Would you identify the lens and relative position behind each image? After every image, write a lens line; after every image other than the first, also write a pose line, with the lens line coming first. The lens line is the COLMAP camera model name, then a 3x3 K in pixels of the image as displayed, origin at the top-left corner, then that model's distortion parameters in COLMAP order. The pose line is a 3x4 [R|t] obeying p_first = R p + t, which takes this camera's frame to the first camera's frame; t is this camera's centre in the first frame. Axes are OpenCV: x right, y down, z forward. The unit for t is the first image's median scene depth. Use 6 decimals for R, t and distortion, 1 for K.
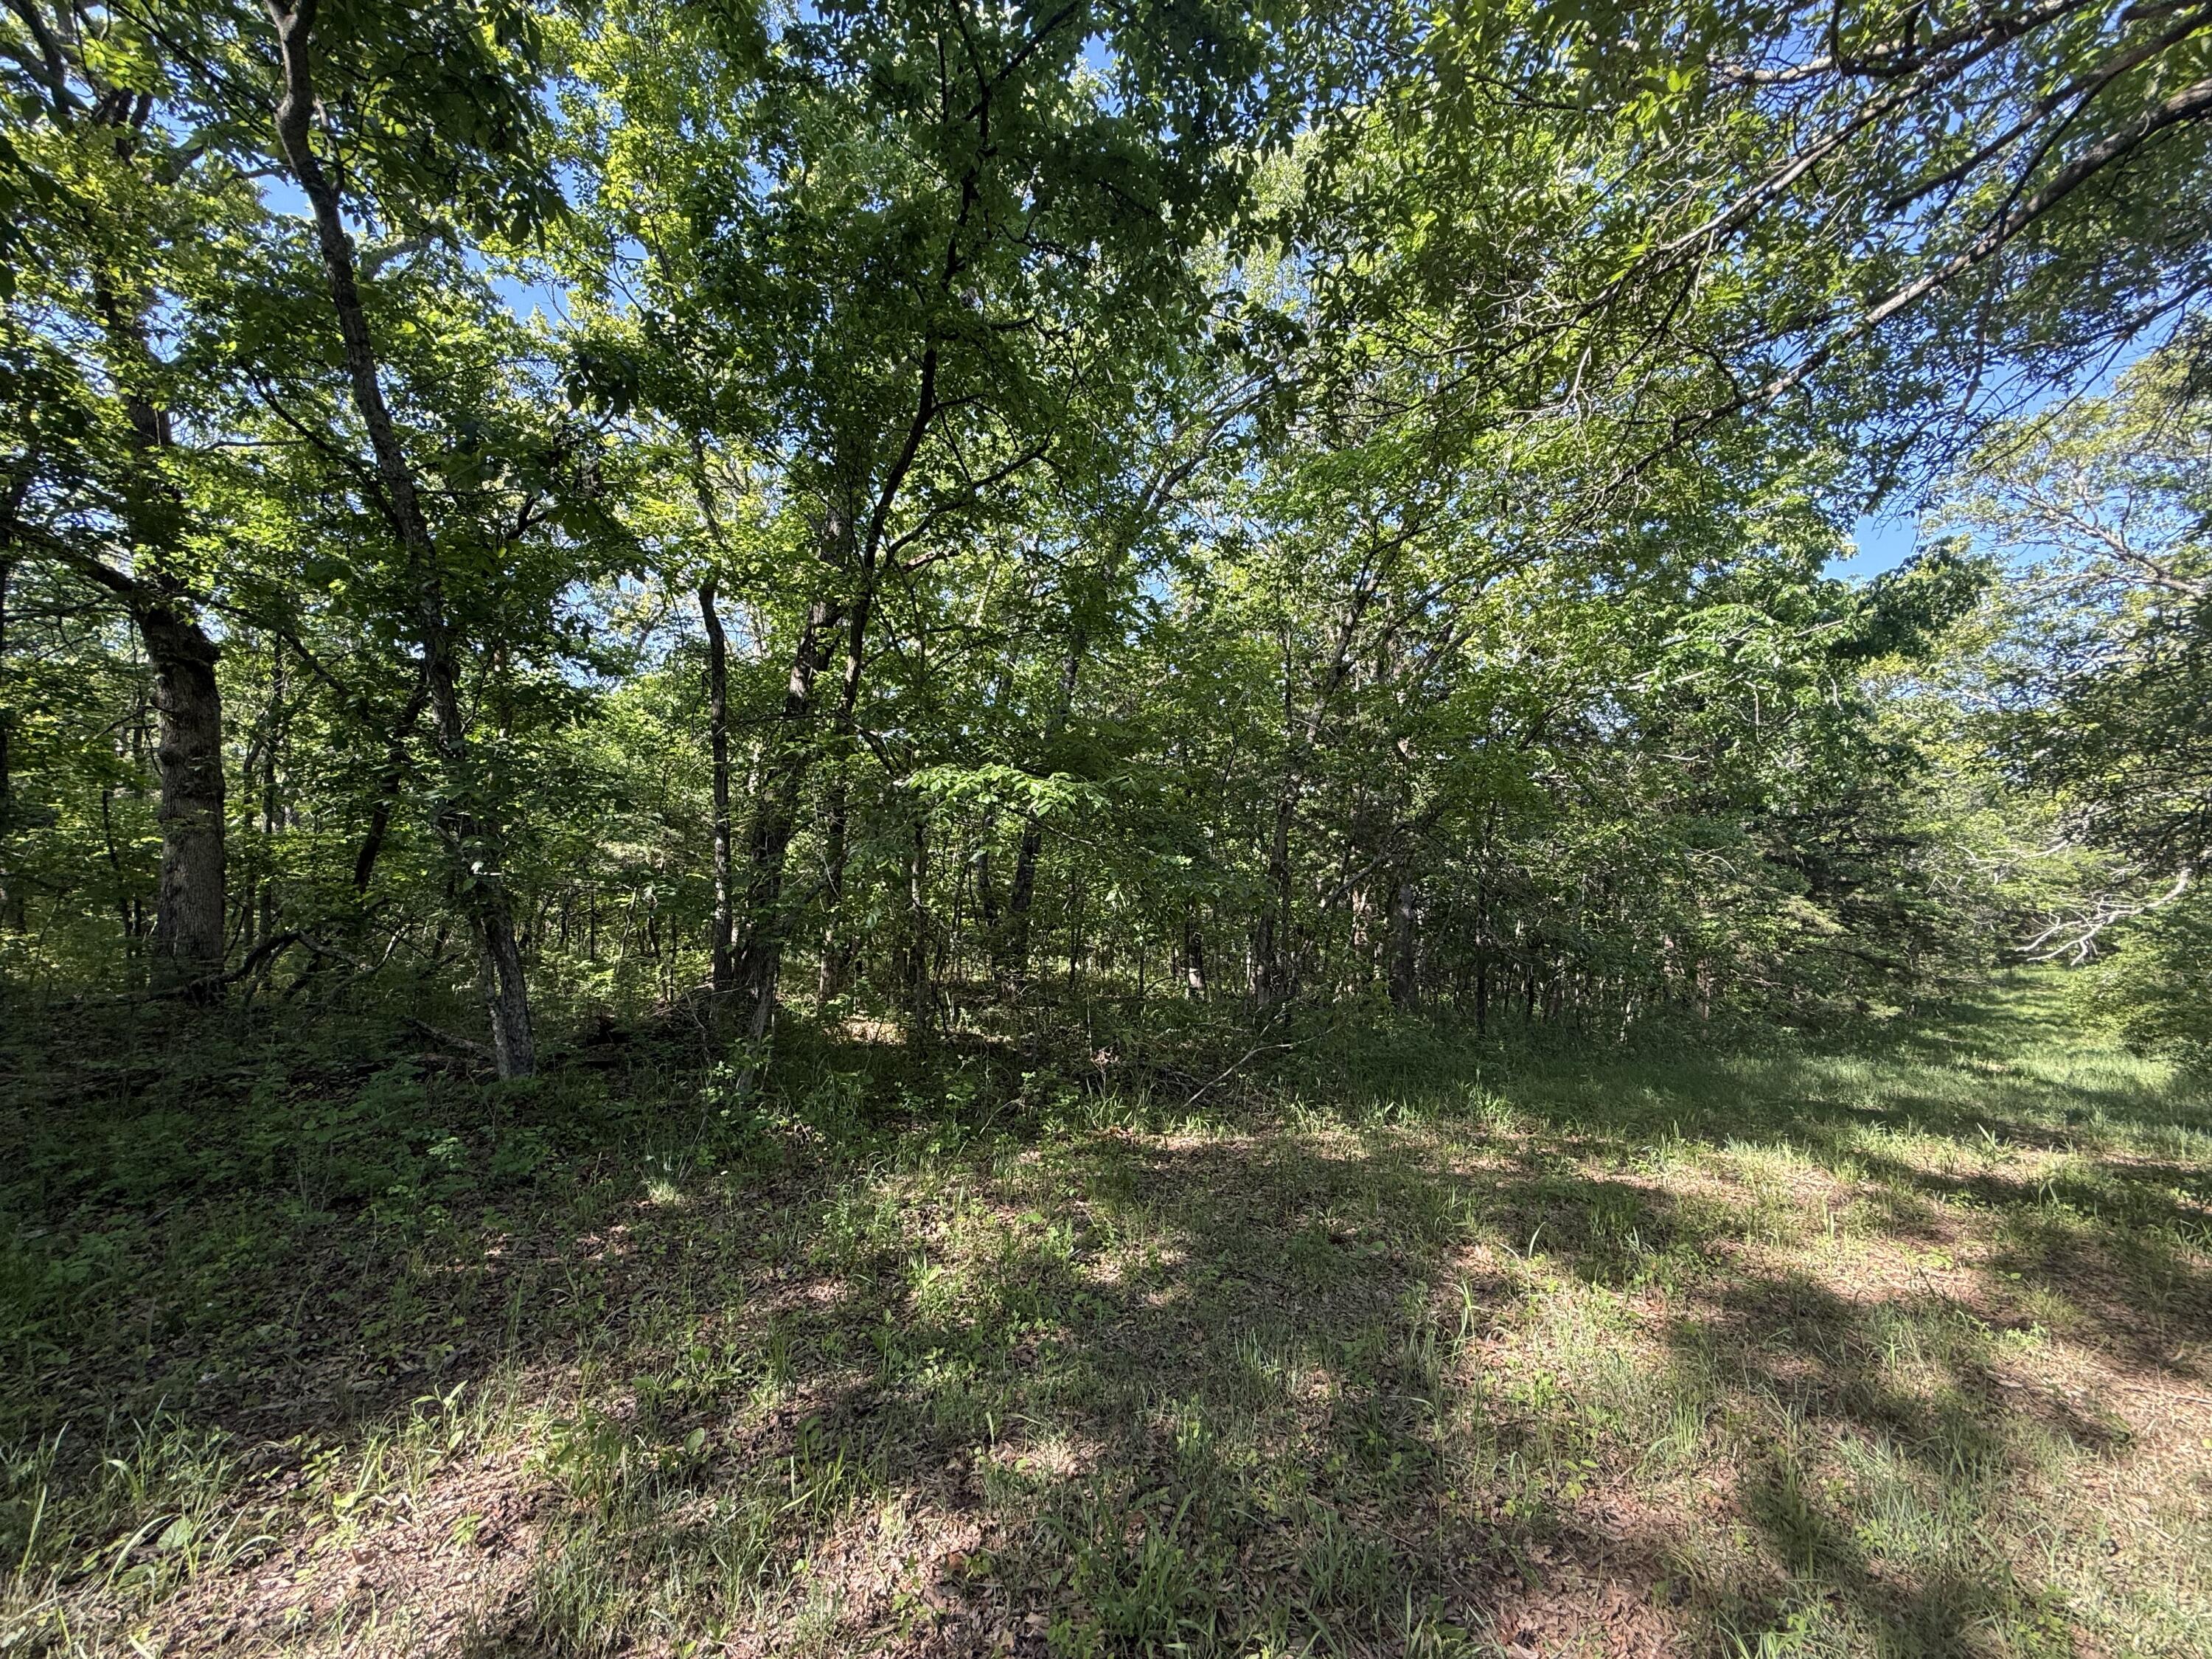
lens RADIAL K [[879.6, 0, 1106.0], [0, 879.6, 829.5], [0, 0, 1]] dist [-0.001009, 0.000678]
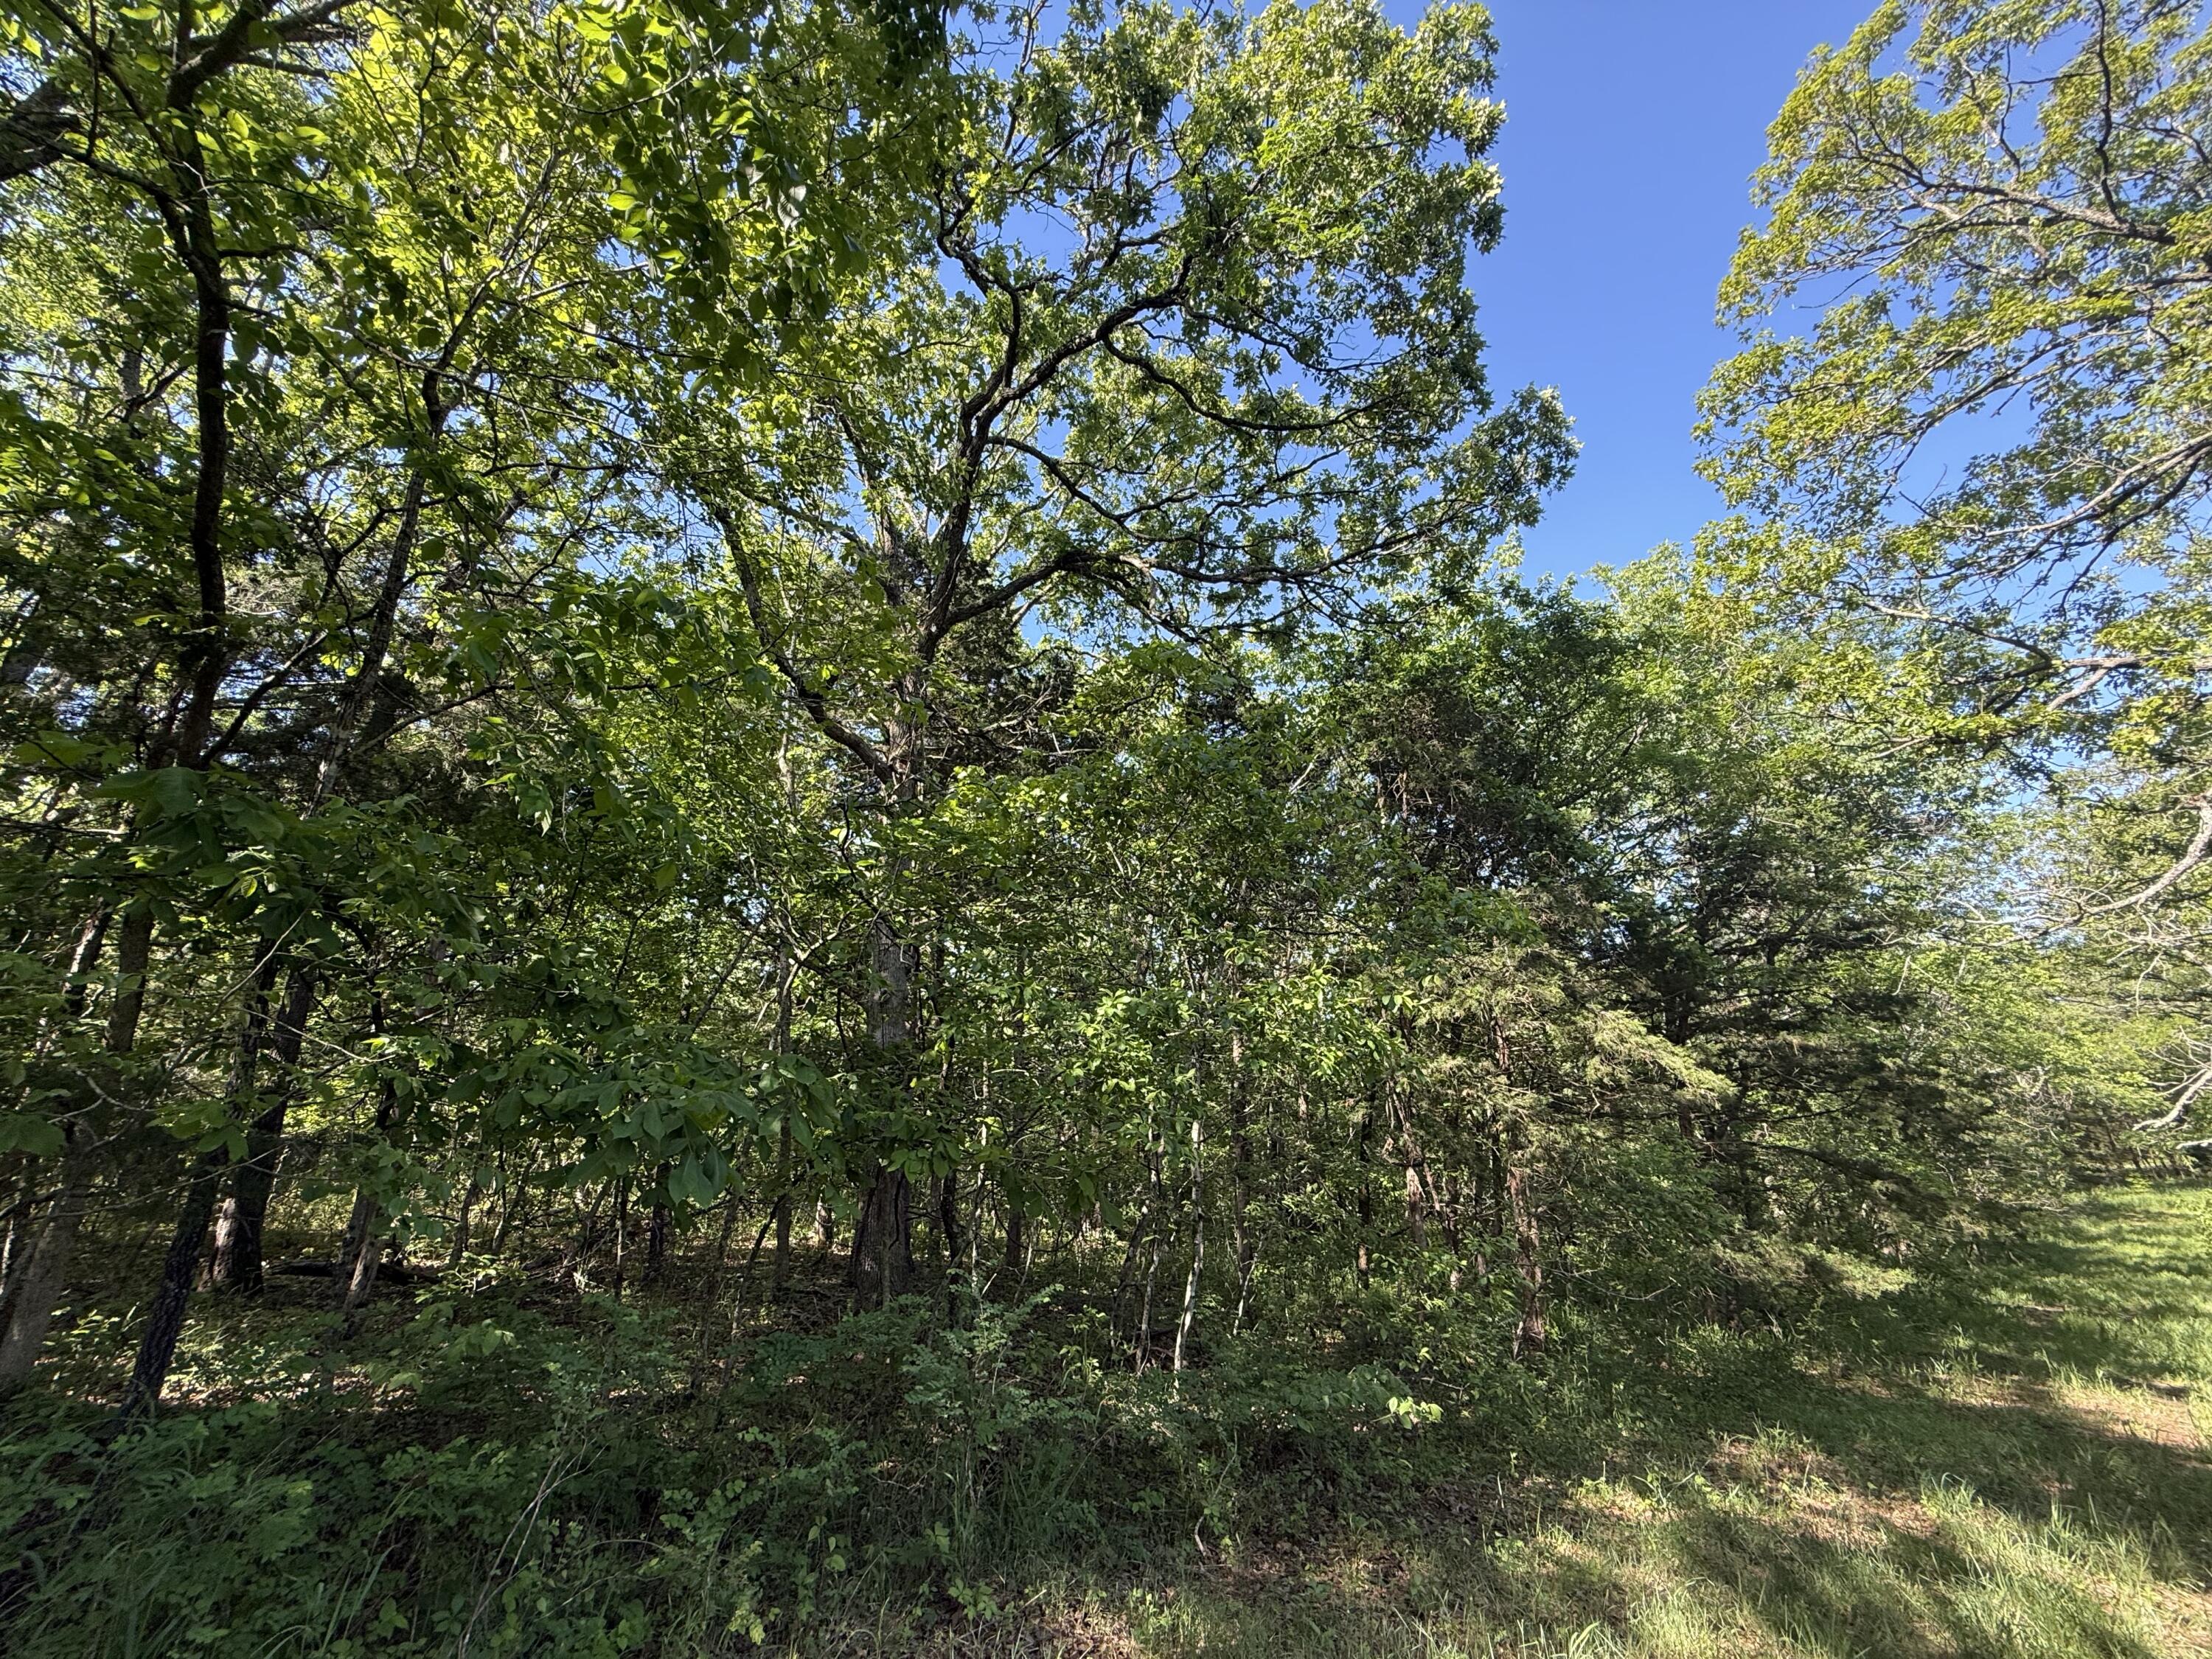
lens RADIAL K [[879.6, 0, 1106.0], [0, 879.6, 829.5], [0, 0, 1]] dist [-0.001009, 0.000678]
pose [[0.999949, -0.009980, -0.001207, 0.176643], [0.009391, 0.970216, -0.242059, 0.030985], [0.003587, 0.242035, 0.970261, 0.180971]]
